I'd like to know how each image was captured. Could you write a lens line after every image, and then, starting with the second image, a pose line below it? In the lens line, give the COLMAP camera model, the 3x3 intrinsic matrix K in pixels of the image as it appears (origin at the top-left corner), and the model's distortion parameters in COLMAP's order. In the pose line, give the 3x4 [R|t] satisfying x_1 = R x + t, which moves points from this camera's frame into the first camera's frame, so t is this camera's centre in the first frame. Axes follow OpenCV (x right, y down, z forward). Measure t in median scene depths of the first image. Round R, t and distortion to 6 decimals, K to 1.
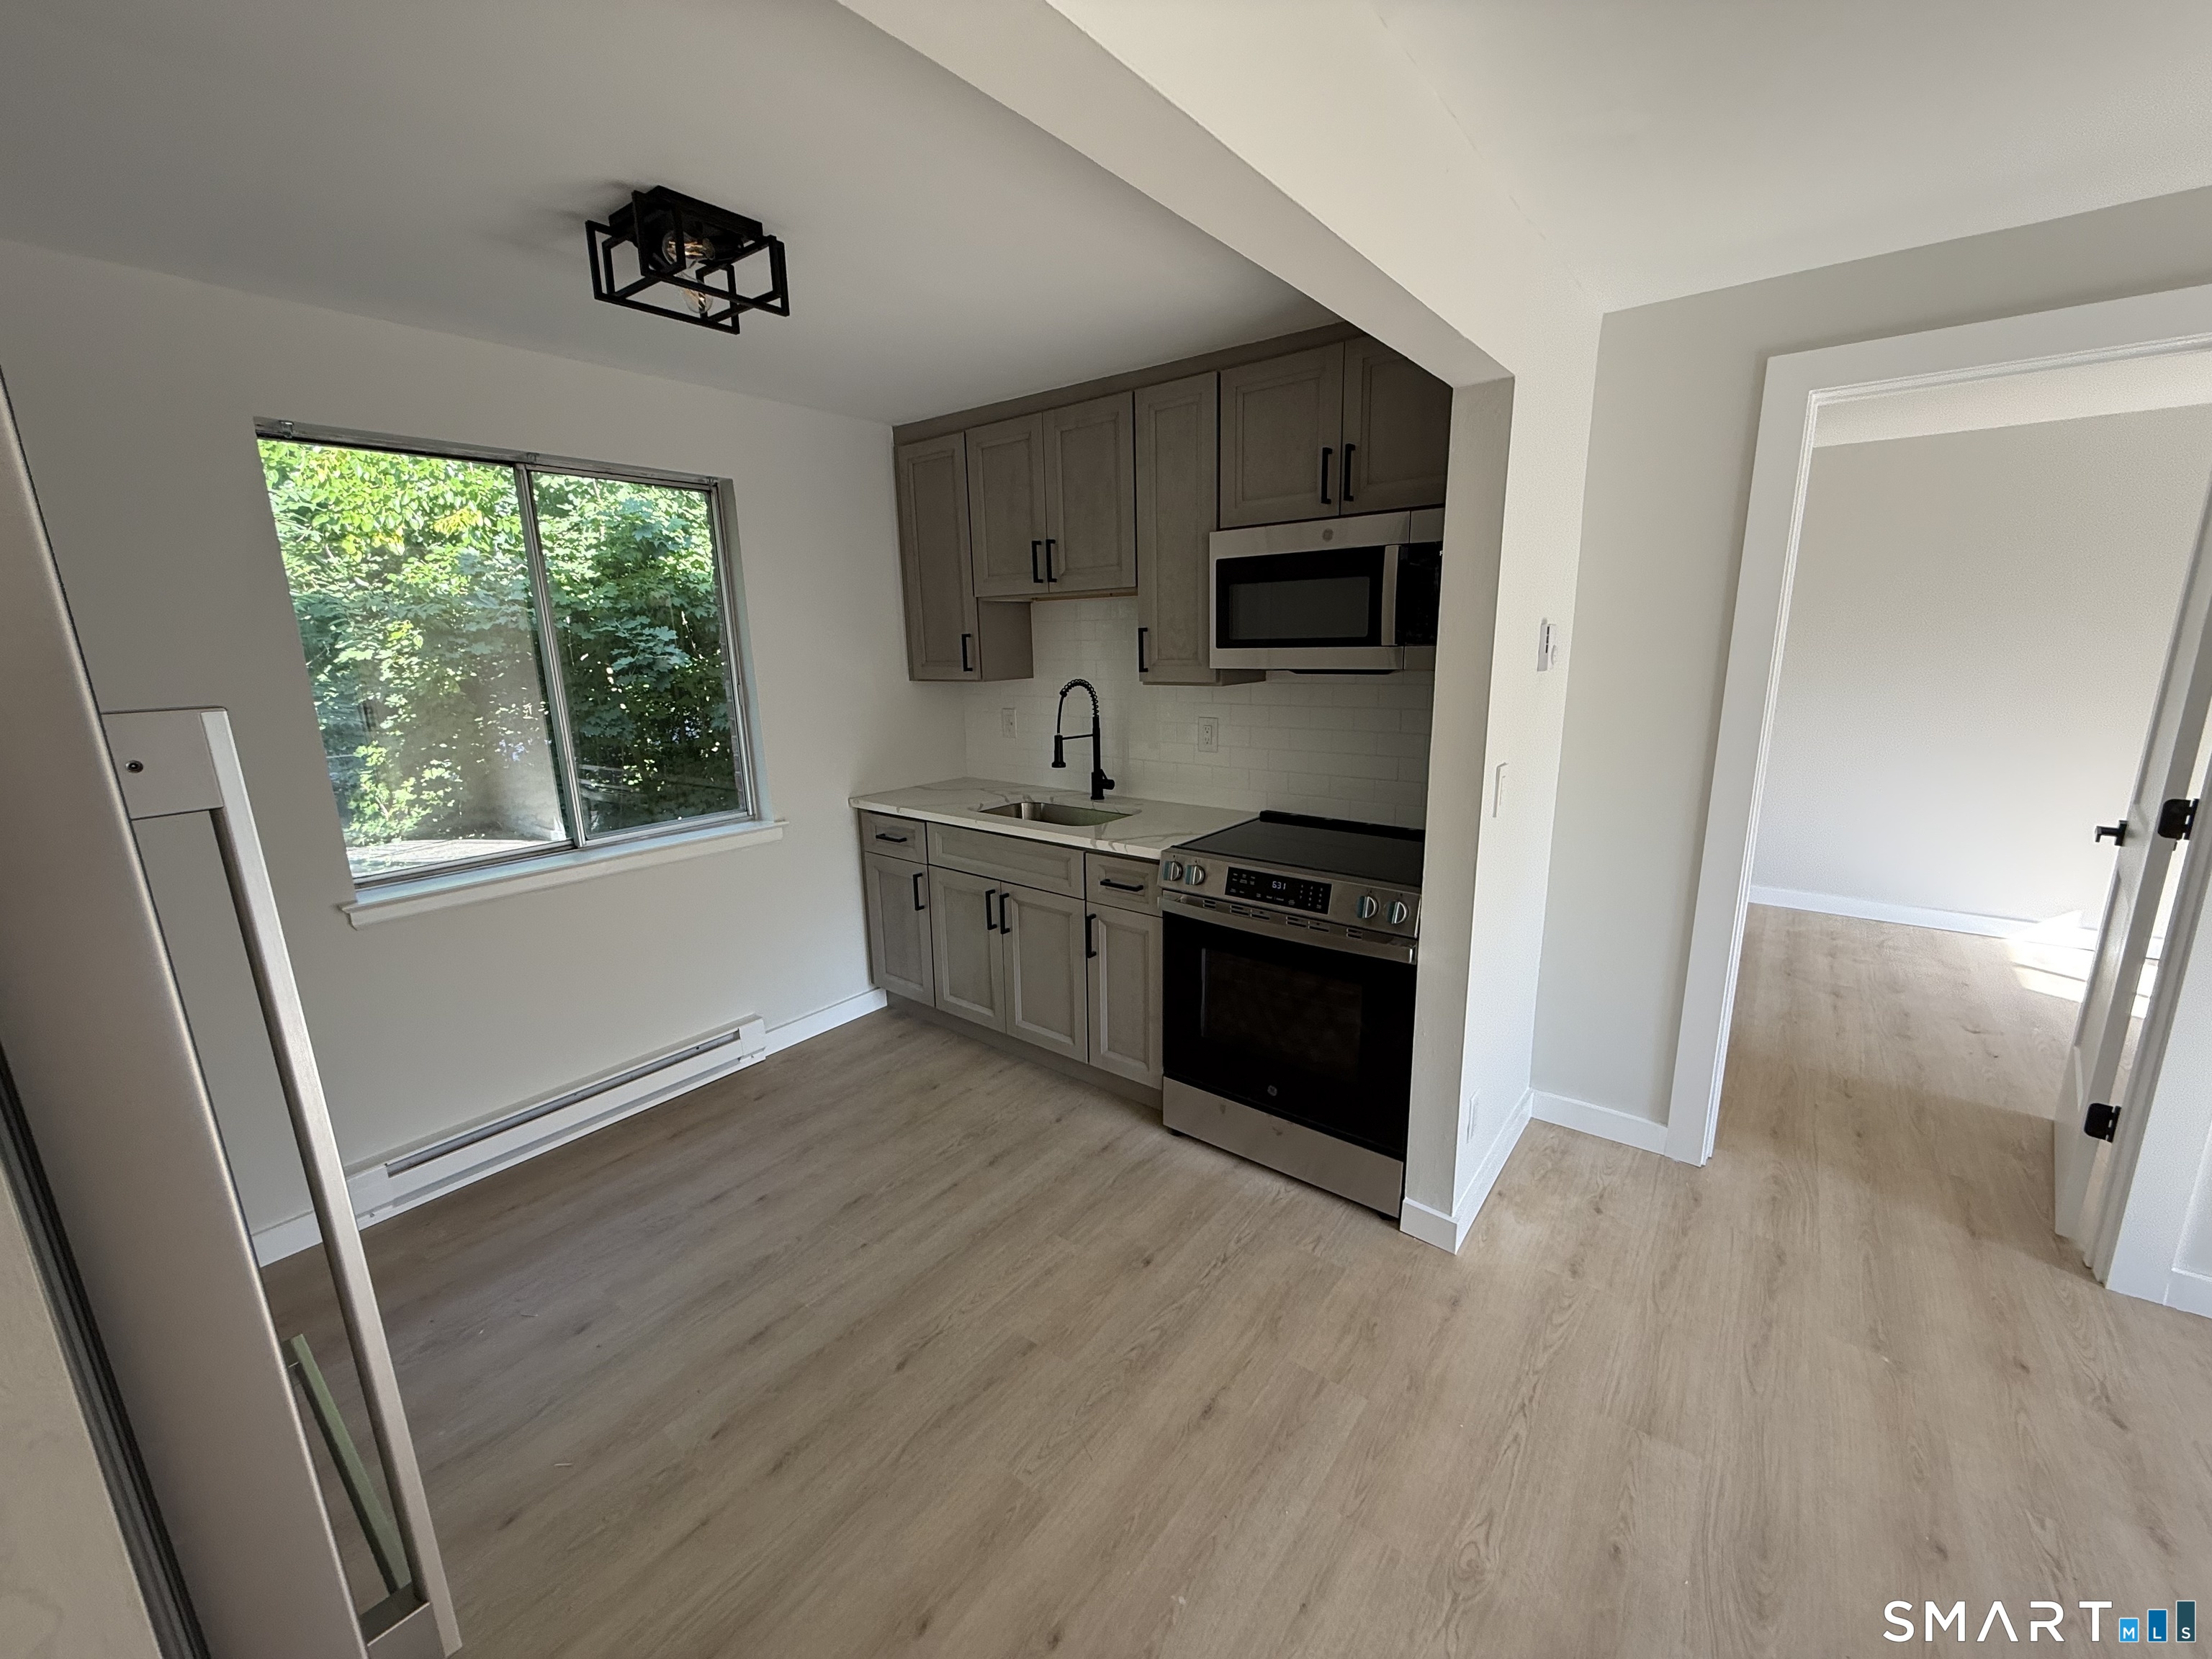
lens RADIAL K [[879.6, 0, 1103.9], [0, 879.6, 832.0], [0, 0, 1]] dist [0.002116, -0.000319]
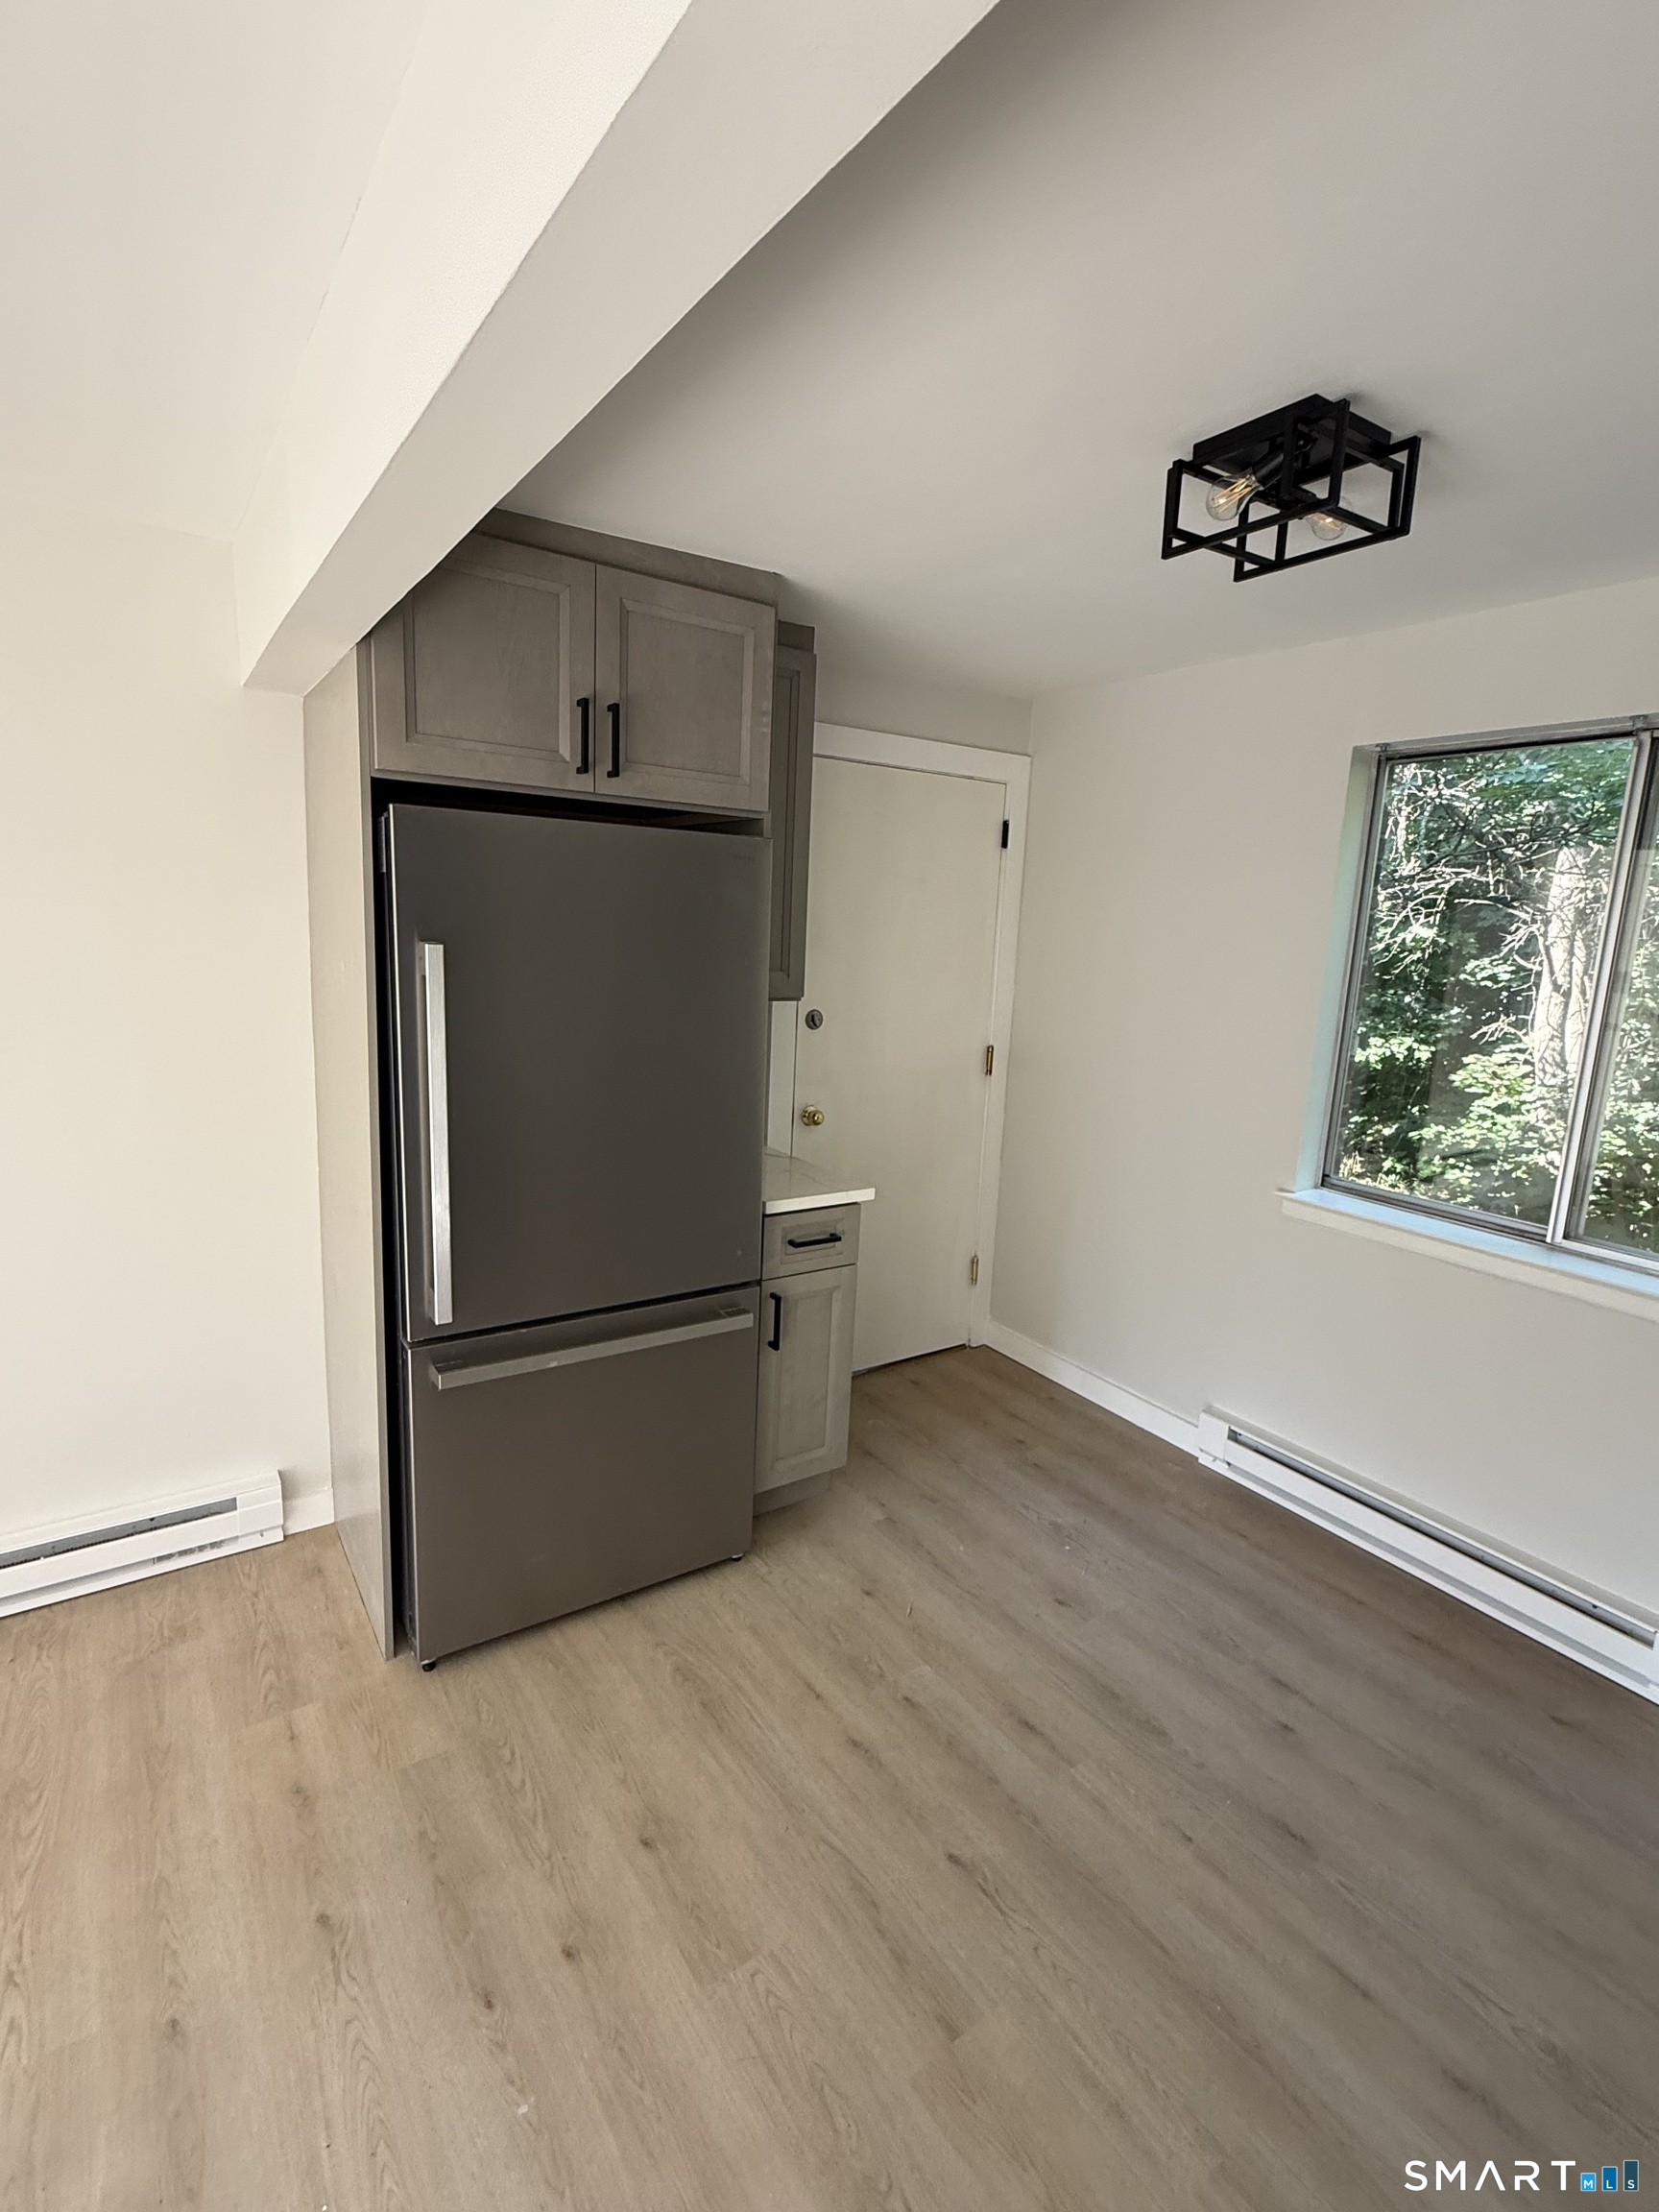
lens RADIAL K [[1026.7, 0, 824.0], [0, 1026.7, 1107.2], [0, 0, 1]] dist [-0.000415, 0.000180]
pose [[-0.305821, 0.181013, -0.934723, 0.382267], [-0.246209, 0.933330, 0.261297, -0.167848], [0.919704, 0.310048, -0.240865, 0.628750]]
